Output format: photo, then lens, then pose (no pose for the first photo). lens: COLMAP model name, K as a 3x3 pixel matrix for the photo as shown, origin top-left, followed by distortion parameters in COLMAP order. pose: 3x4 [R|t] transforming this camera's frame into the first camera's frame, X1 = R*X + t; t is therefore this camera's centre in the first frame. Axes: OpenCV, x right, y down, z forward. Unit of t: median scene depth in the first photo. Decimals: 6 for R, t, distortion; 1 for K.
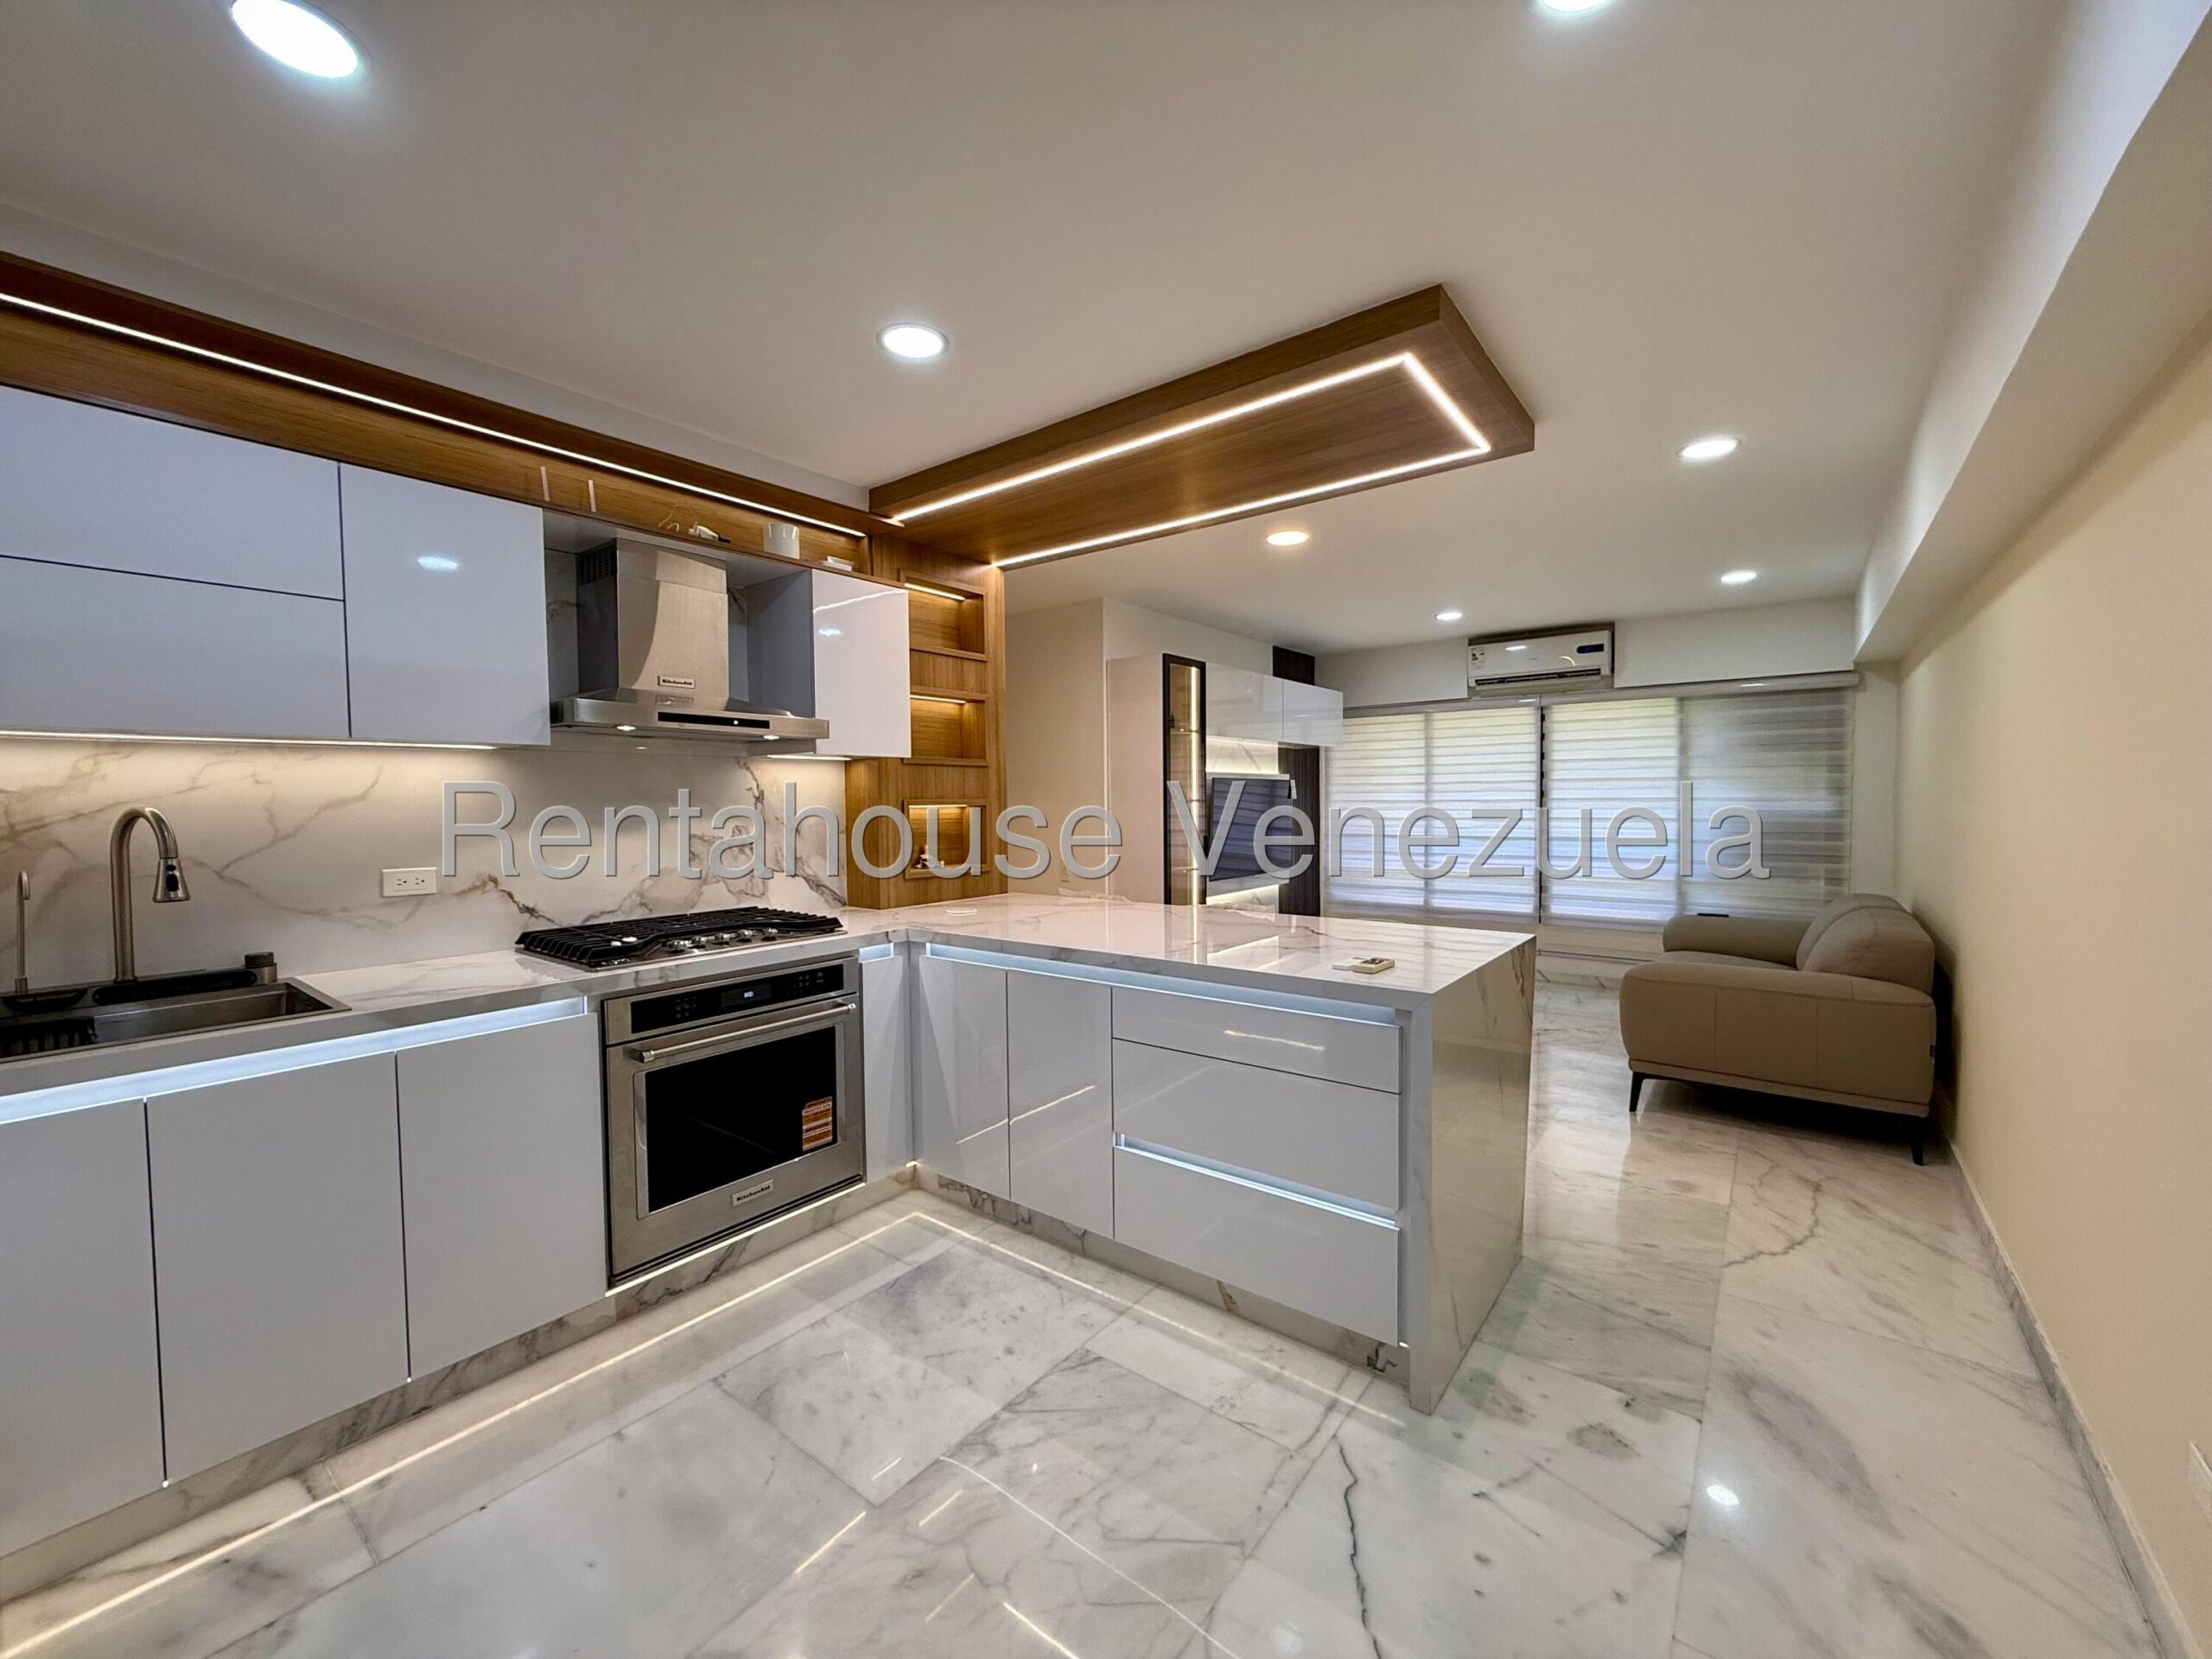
lens RADIAL K [[880.5, 0, 1102.7], [0, 880.5, 831.8], [0, 0, 1]] dist [-0.001000, 0.000016]
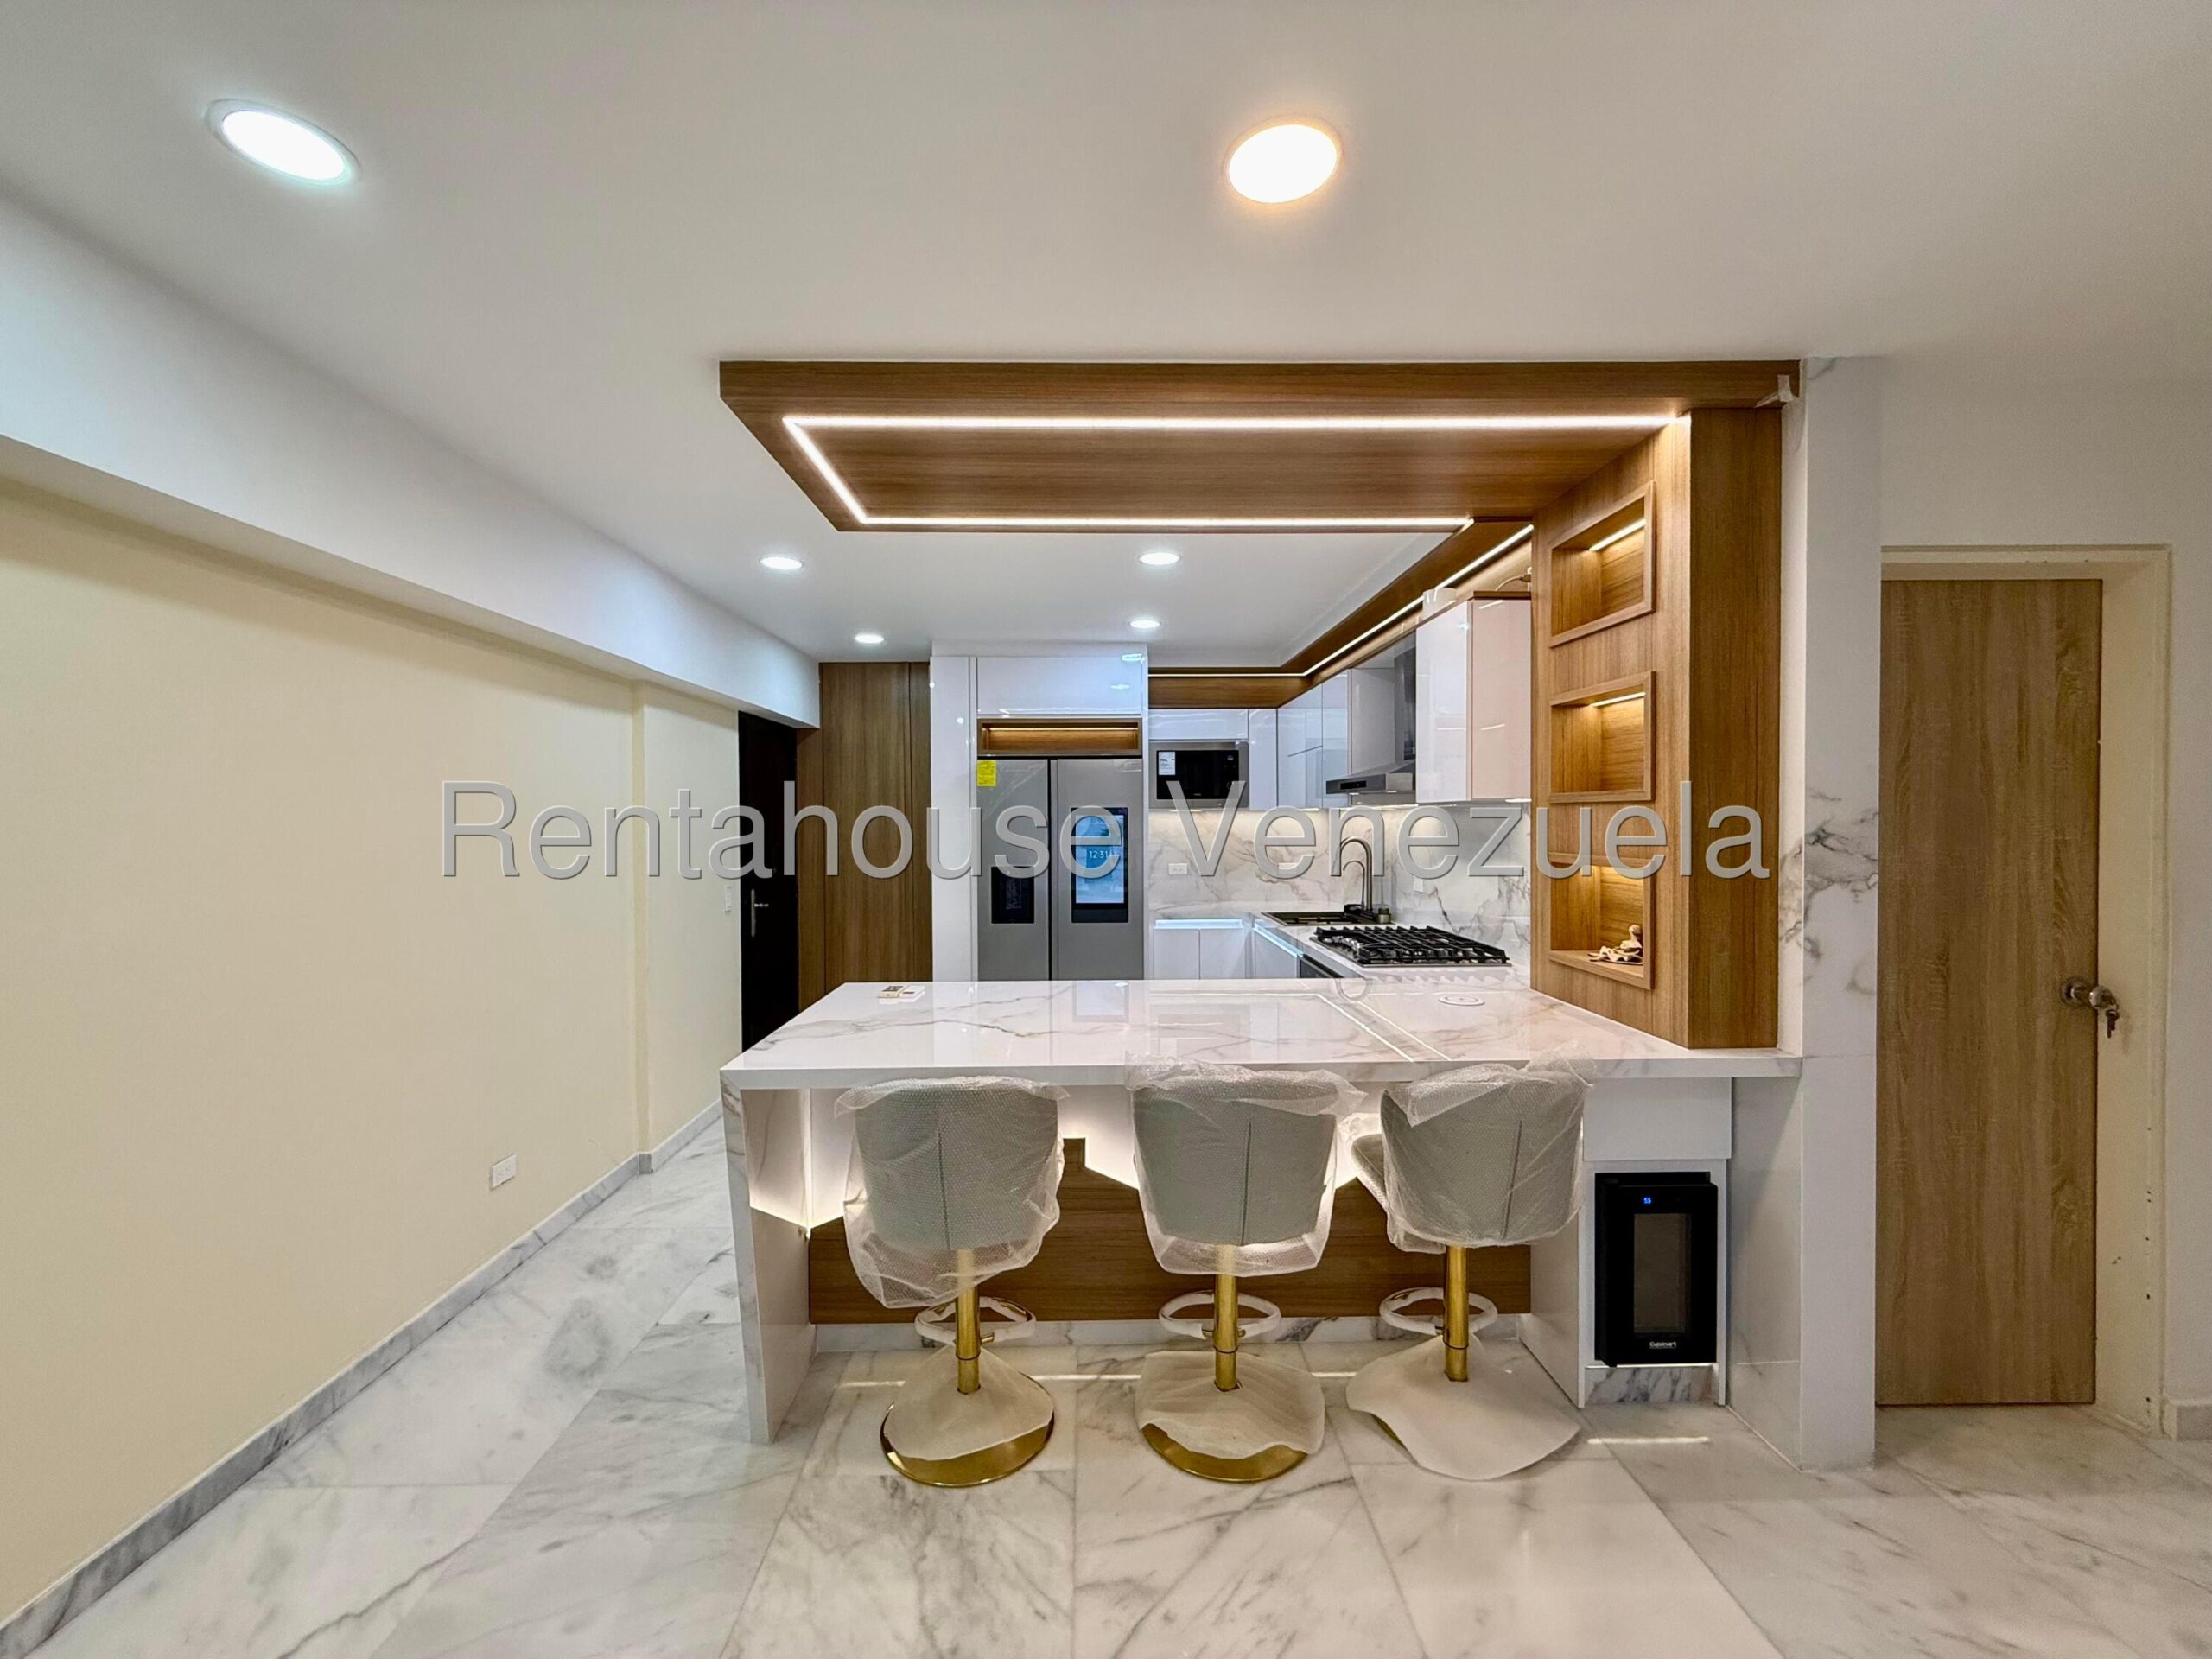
lens RADIAL K [[880.5, 0, 1102.1], [0, 880.5, 830.3], [0, 0, 1]] dist [-0.001000, 0.000016]
pose [[-0.778375, 0.023887, -0.627346, 0.699437], [-0.009255, 0.998731, 0.049511, -0.115475], [0.627732, 0.044345, -0.777165, 1.753143]]
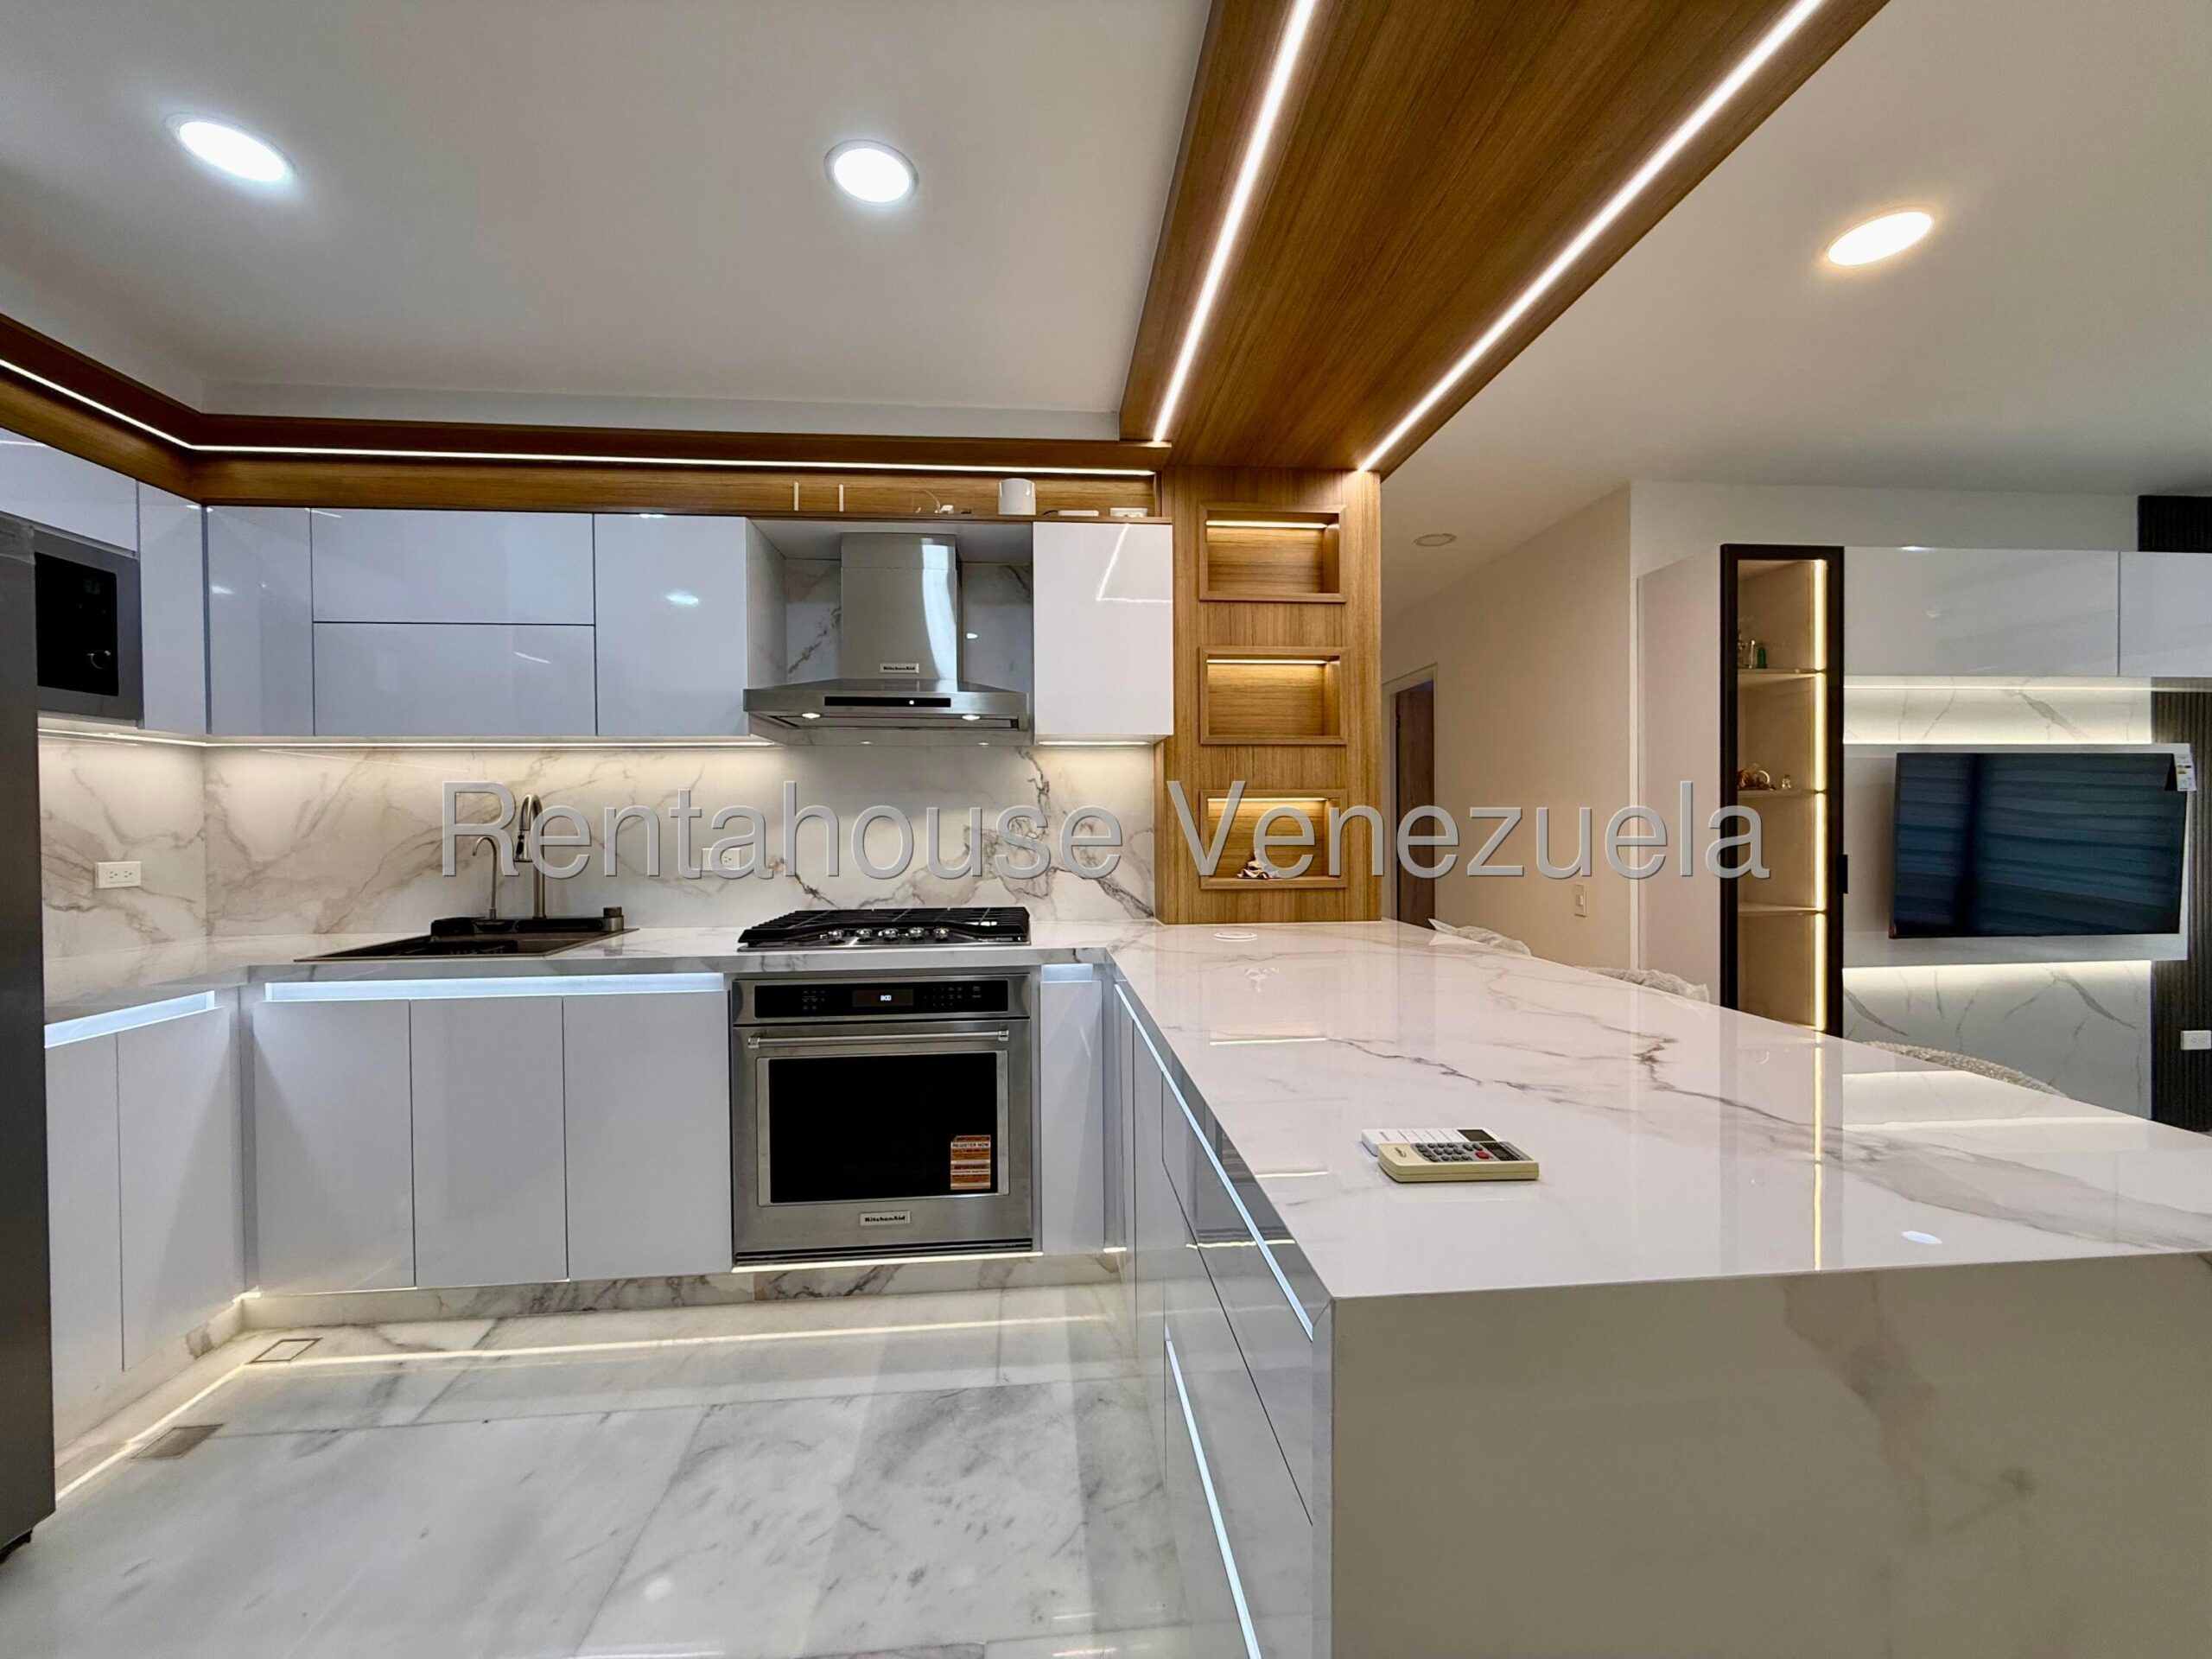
lens RADIAL K [[880.5, 0, 1103.4], [0, 880.5, 830.7], [0, 0, 1]] dist [-0.001000, 0.000016]
pose [[0.679473, 0.011755, -0.733606, 0.394555], [-0.026946, 0.999597, -0.008941, 0.013195], [0.733206, 0.025843, 0.679516, 0.512570]]
